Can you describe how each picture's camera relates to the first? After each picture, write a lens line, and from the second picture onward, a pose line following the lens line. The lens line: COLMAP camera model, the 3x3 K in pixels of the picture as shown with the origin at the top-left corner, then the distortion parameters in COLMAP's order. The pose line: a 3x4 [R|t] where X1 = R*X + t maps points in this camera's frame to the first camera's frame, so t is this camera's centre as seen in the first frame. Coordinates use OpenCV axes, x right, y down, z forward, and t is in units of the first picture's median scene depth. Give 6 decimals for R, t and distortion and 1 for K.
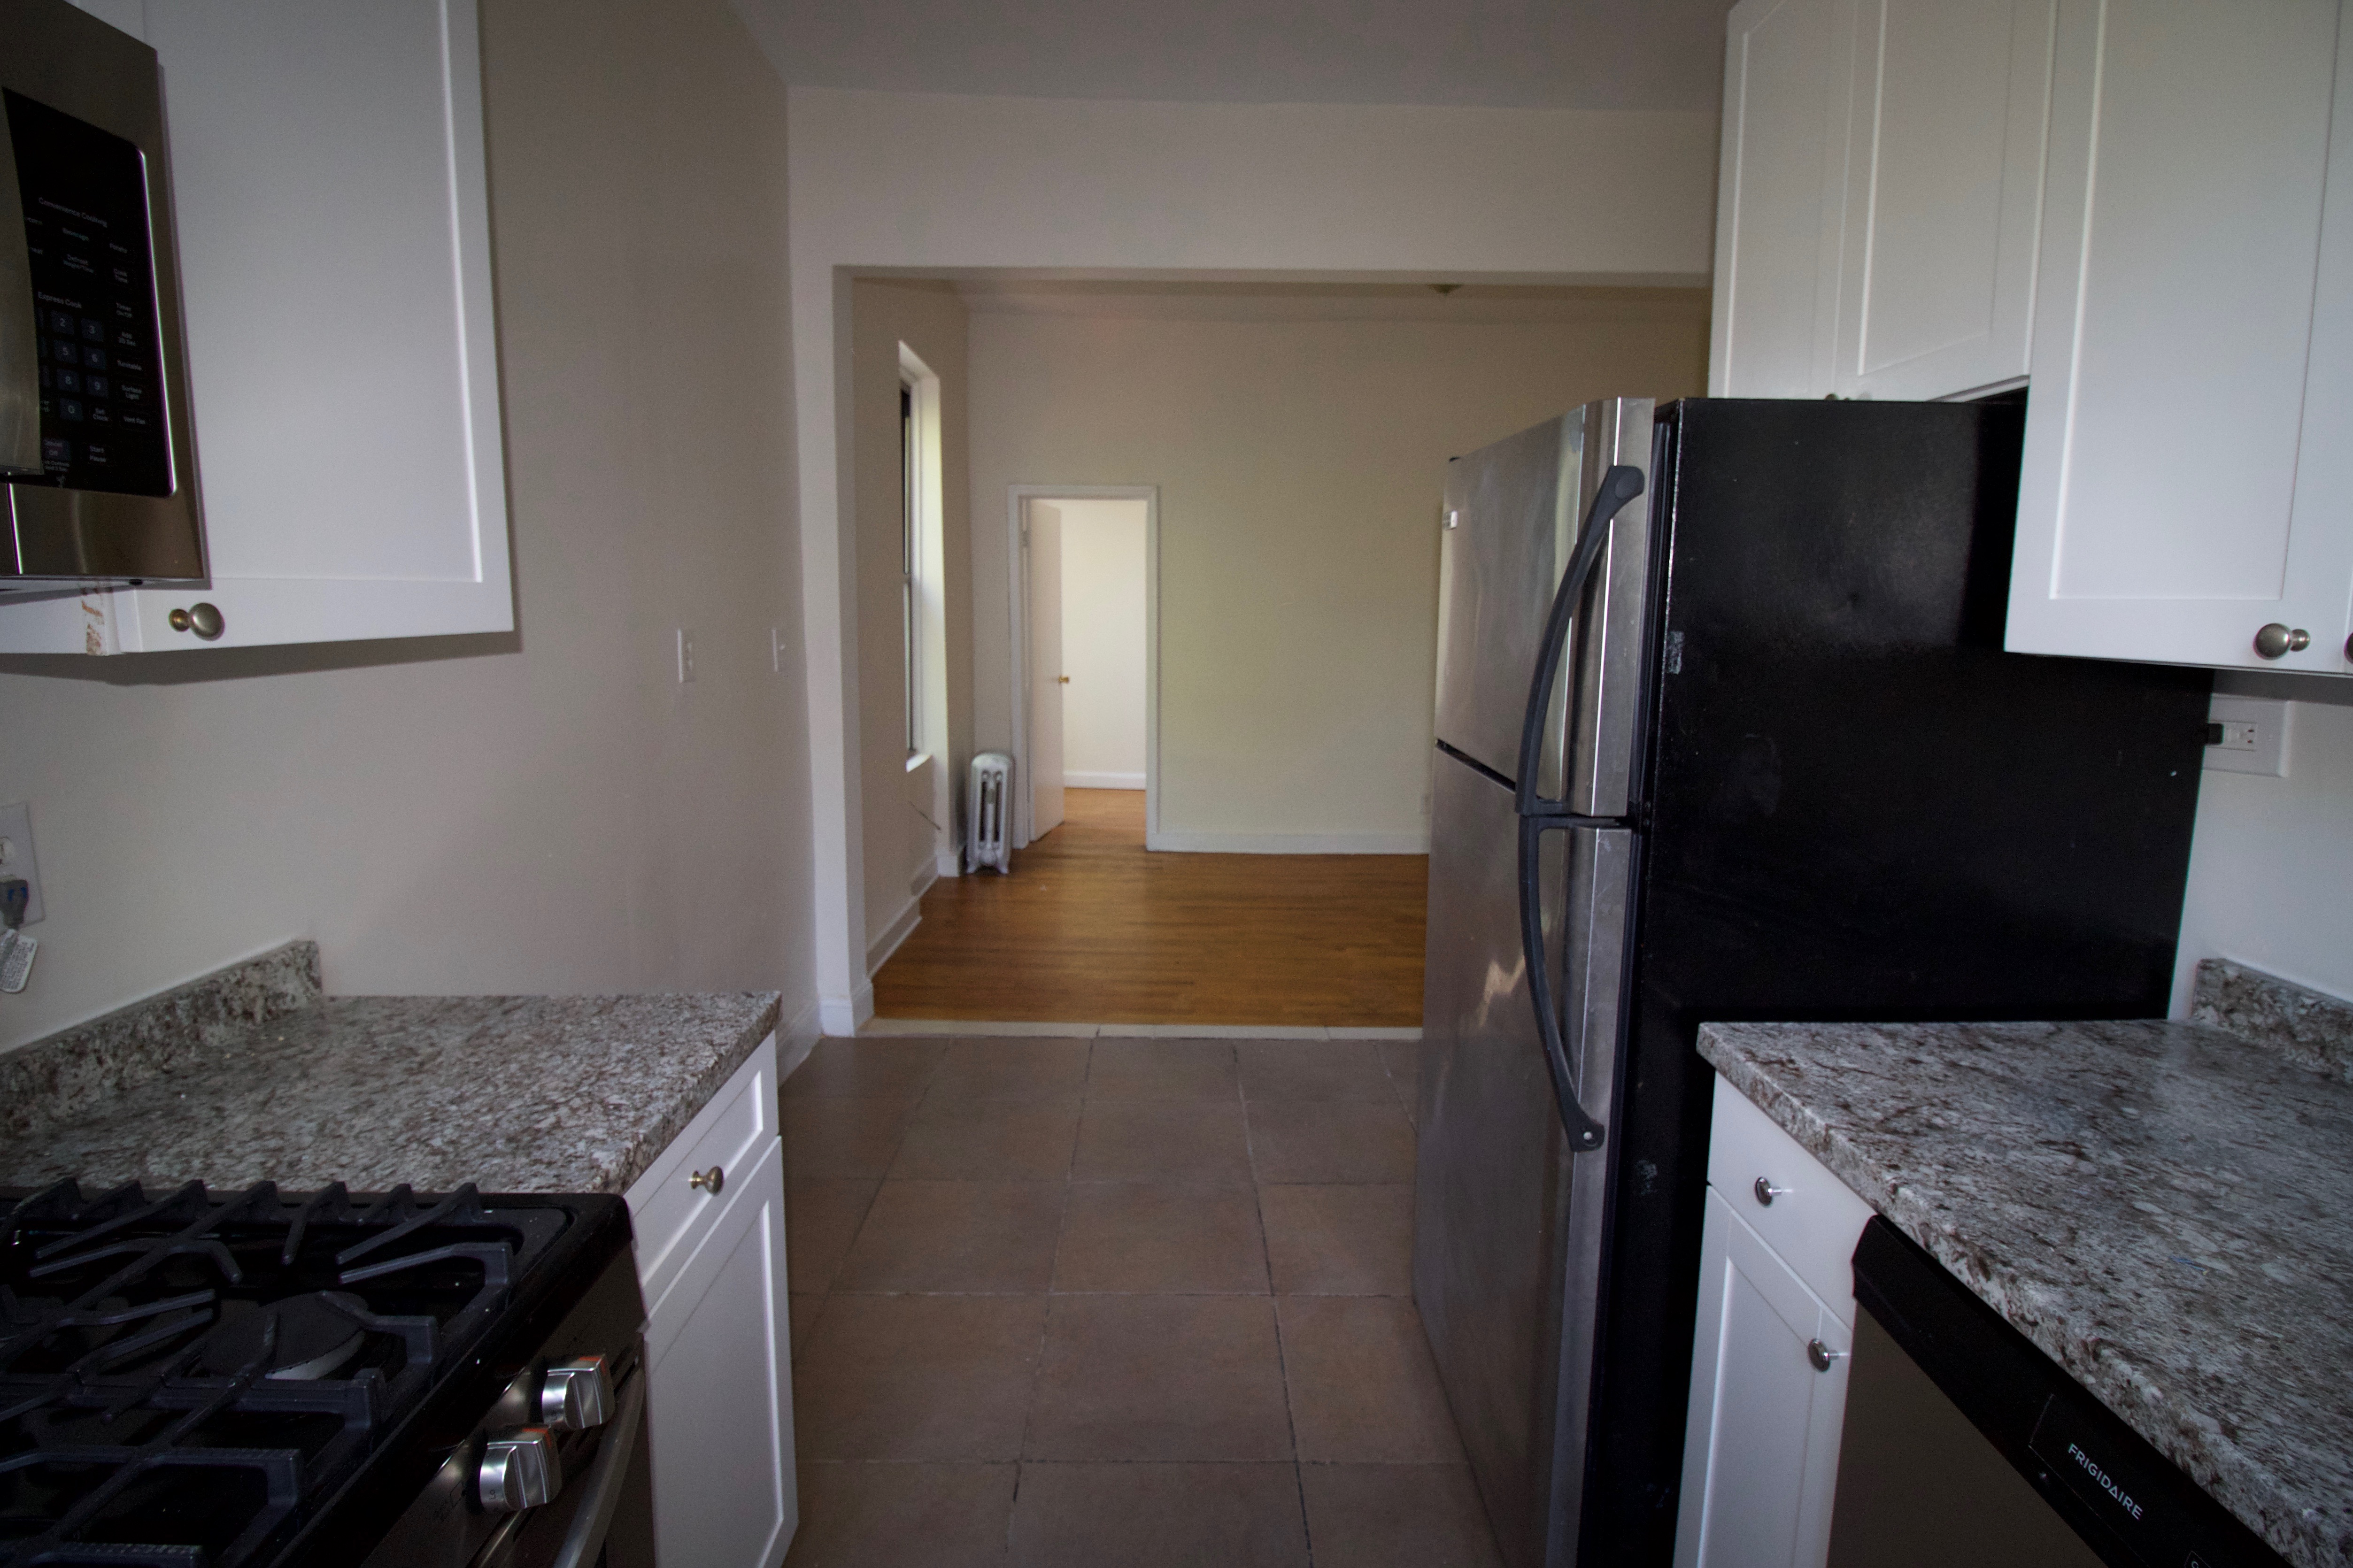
lens RADIAL K [[1141.1, 0, 1170.7], [0, 1141.1, 756.0], [0, 0, 1]] dist [0.002088, -0.013486]
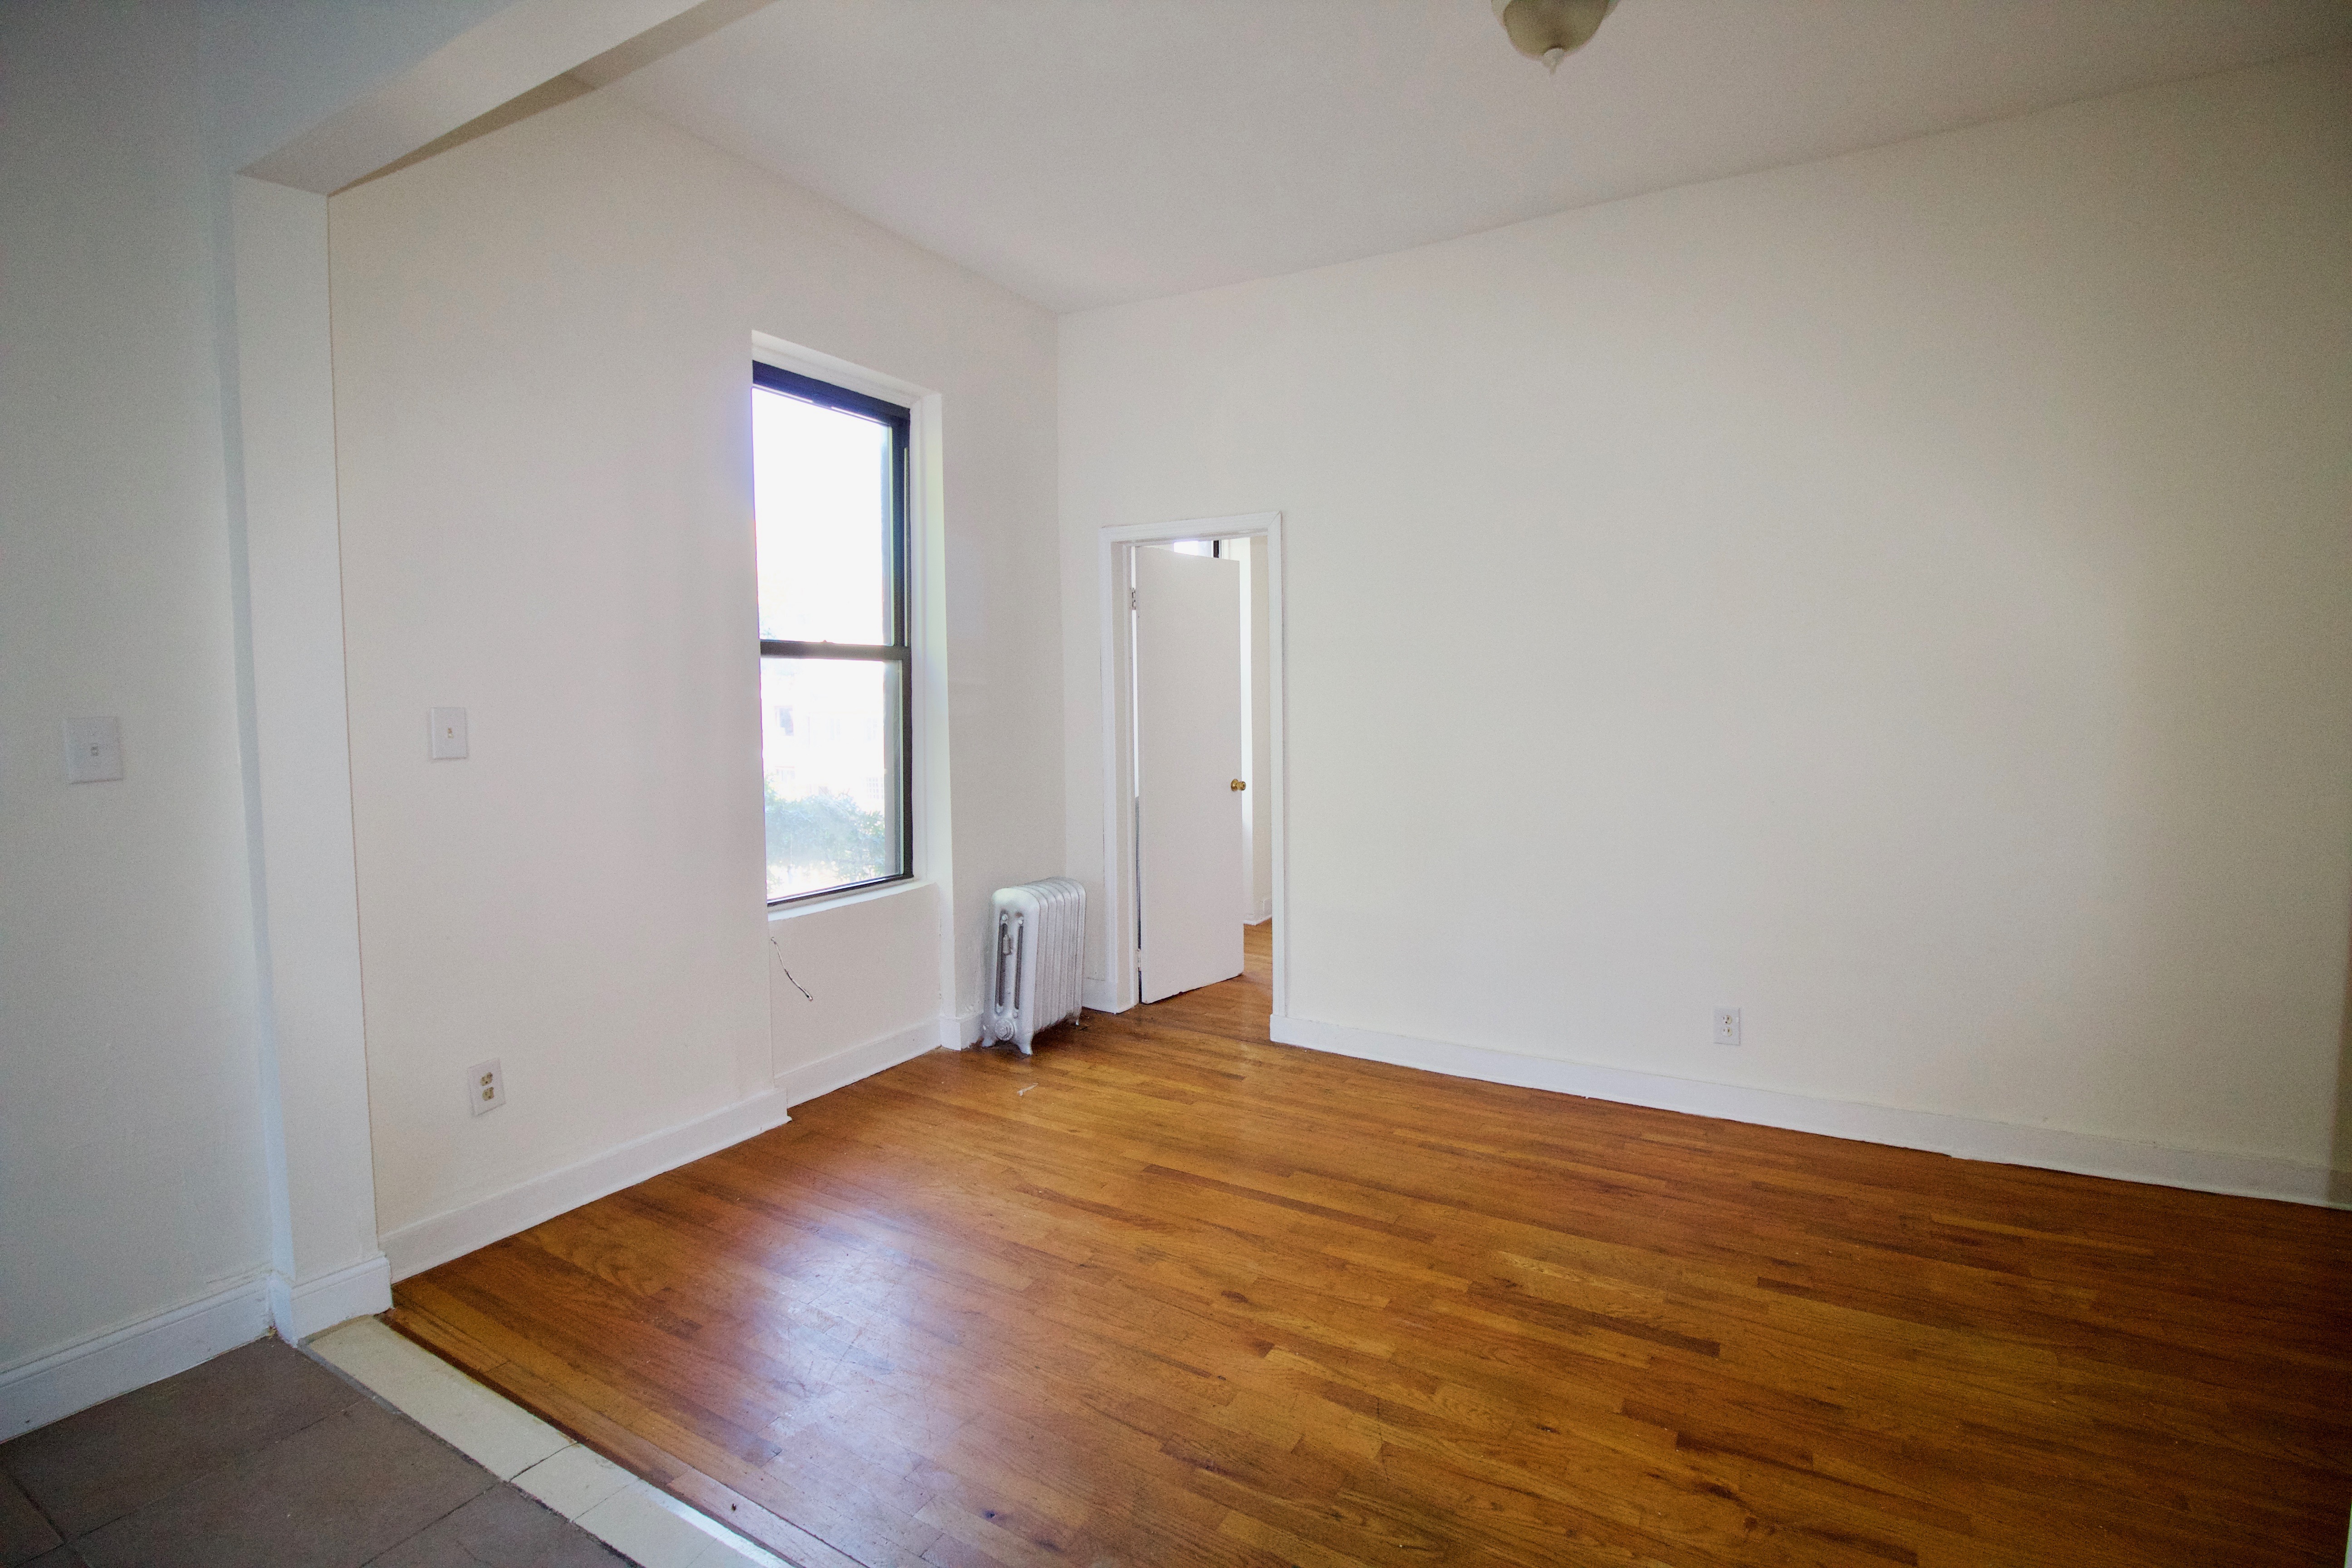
lens RADIAL K [[1091.0, 0, 1176.4], [0, 1091.0, 758.1], [0, 0, 1]] dist [0.002077, -0.015348]
pose [[0.864801, 0.019091, -0.501752, 1.372517], [-0.057229, 0.996513, -0.060723, -0.234296], [0.498843, 0.081228, 0.862877, 2.123236]]
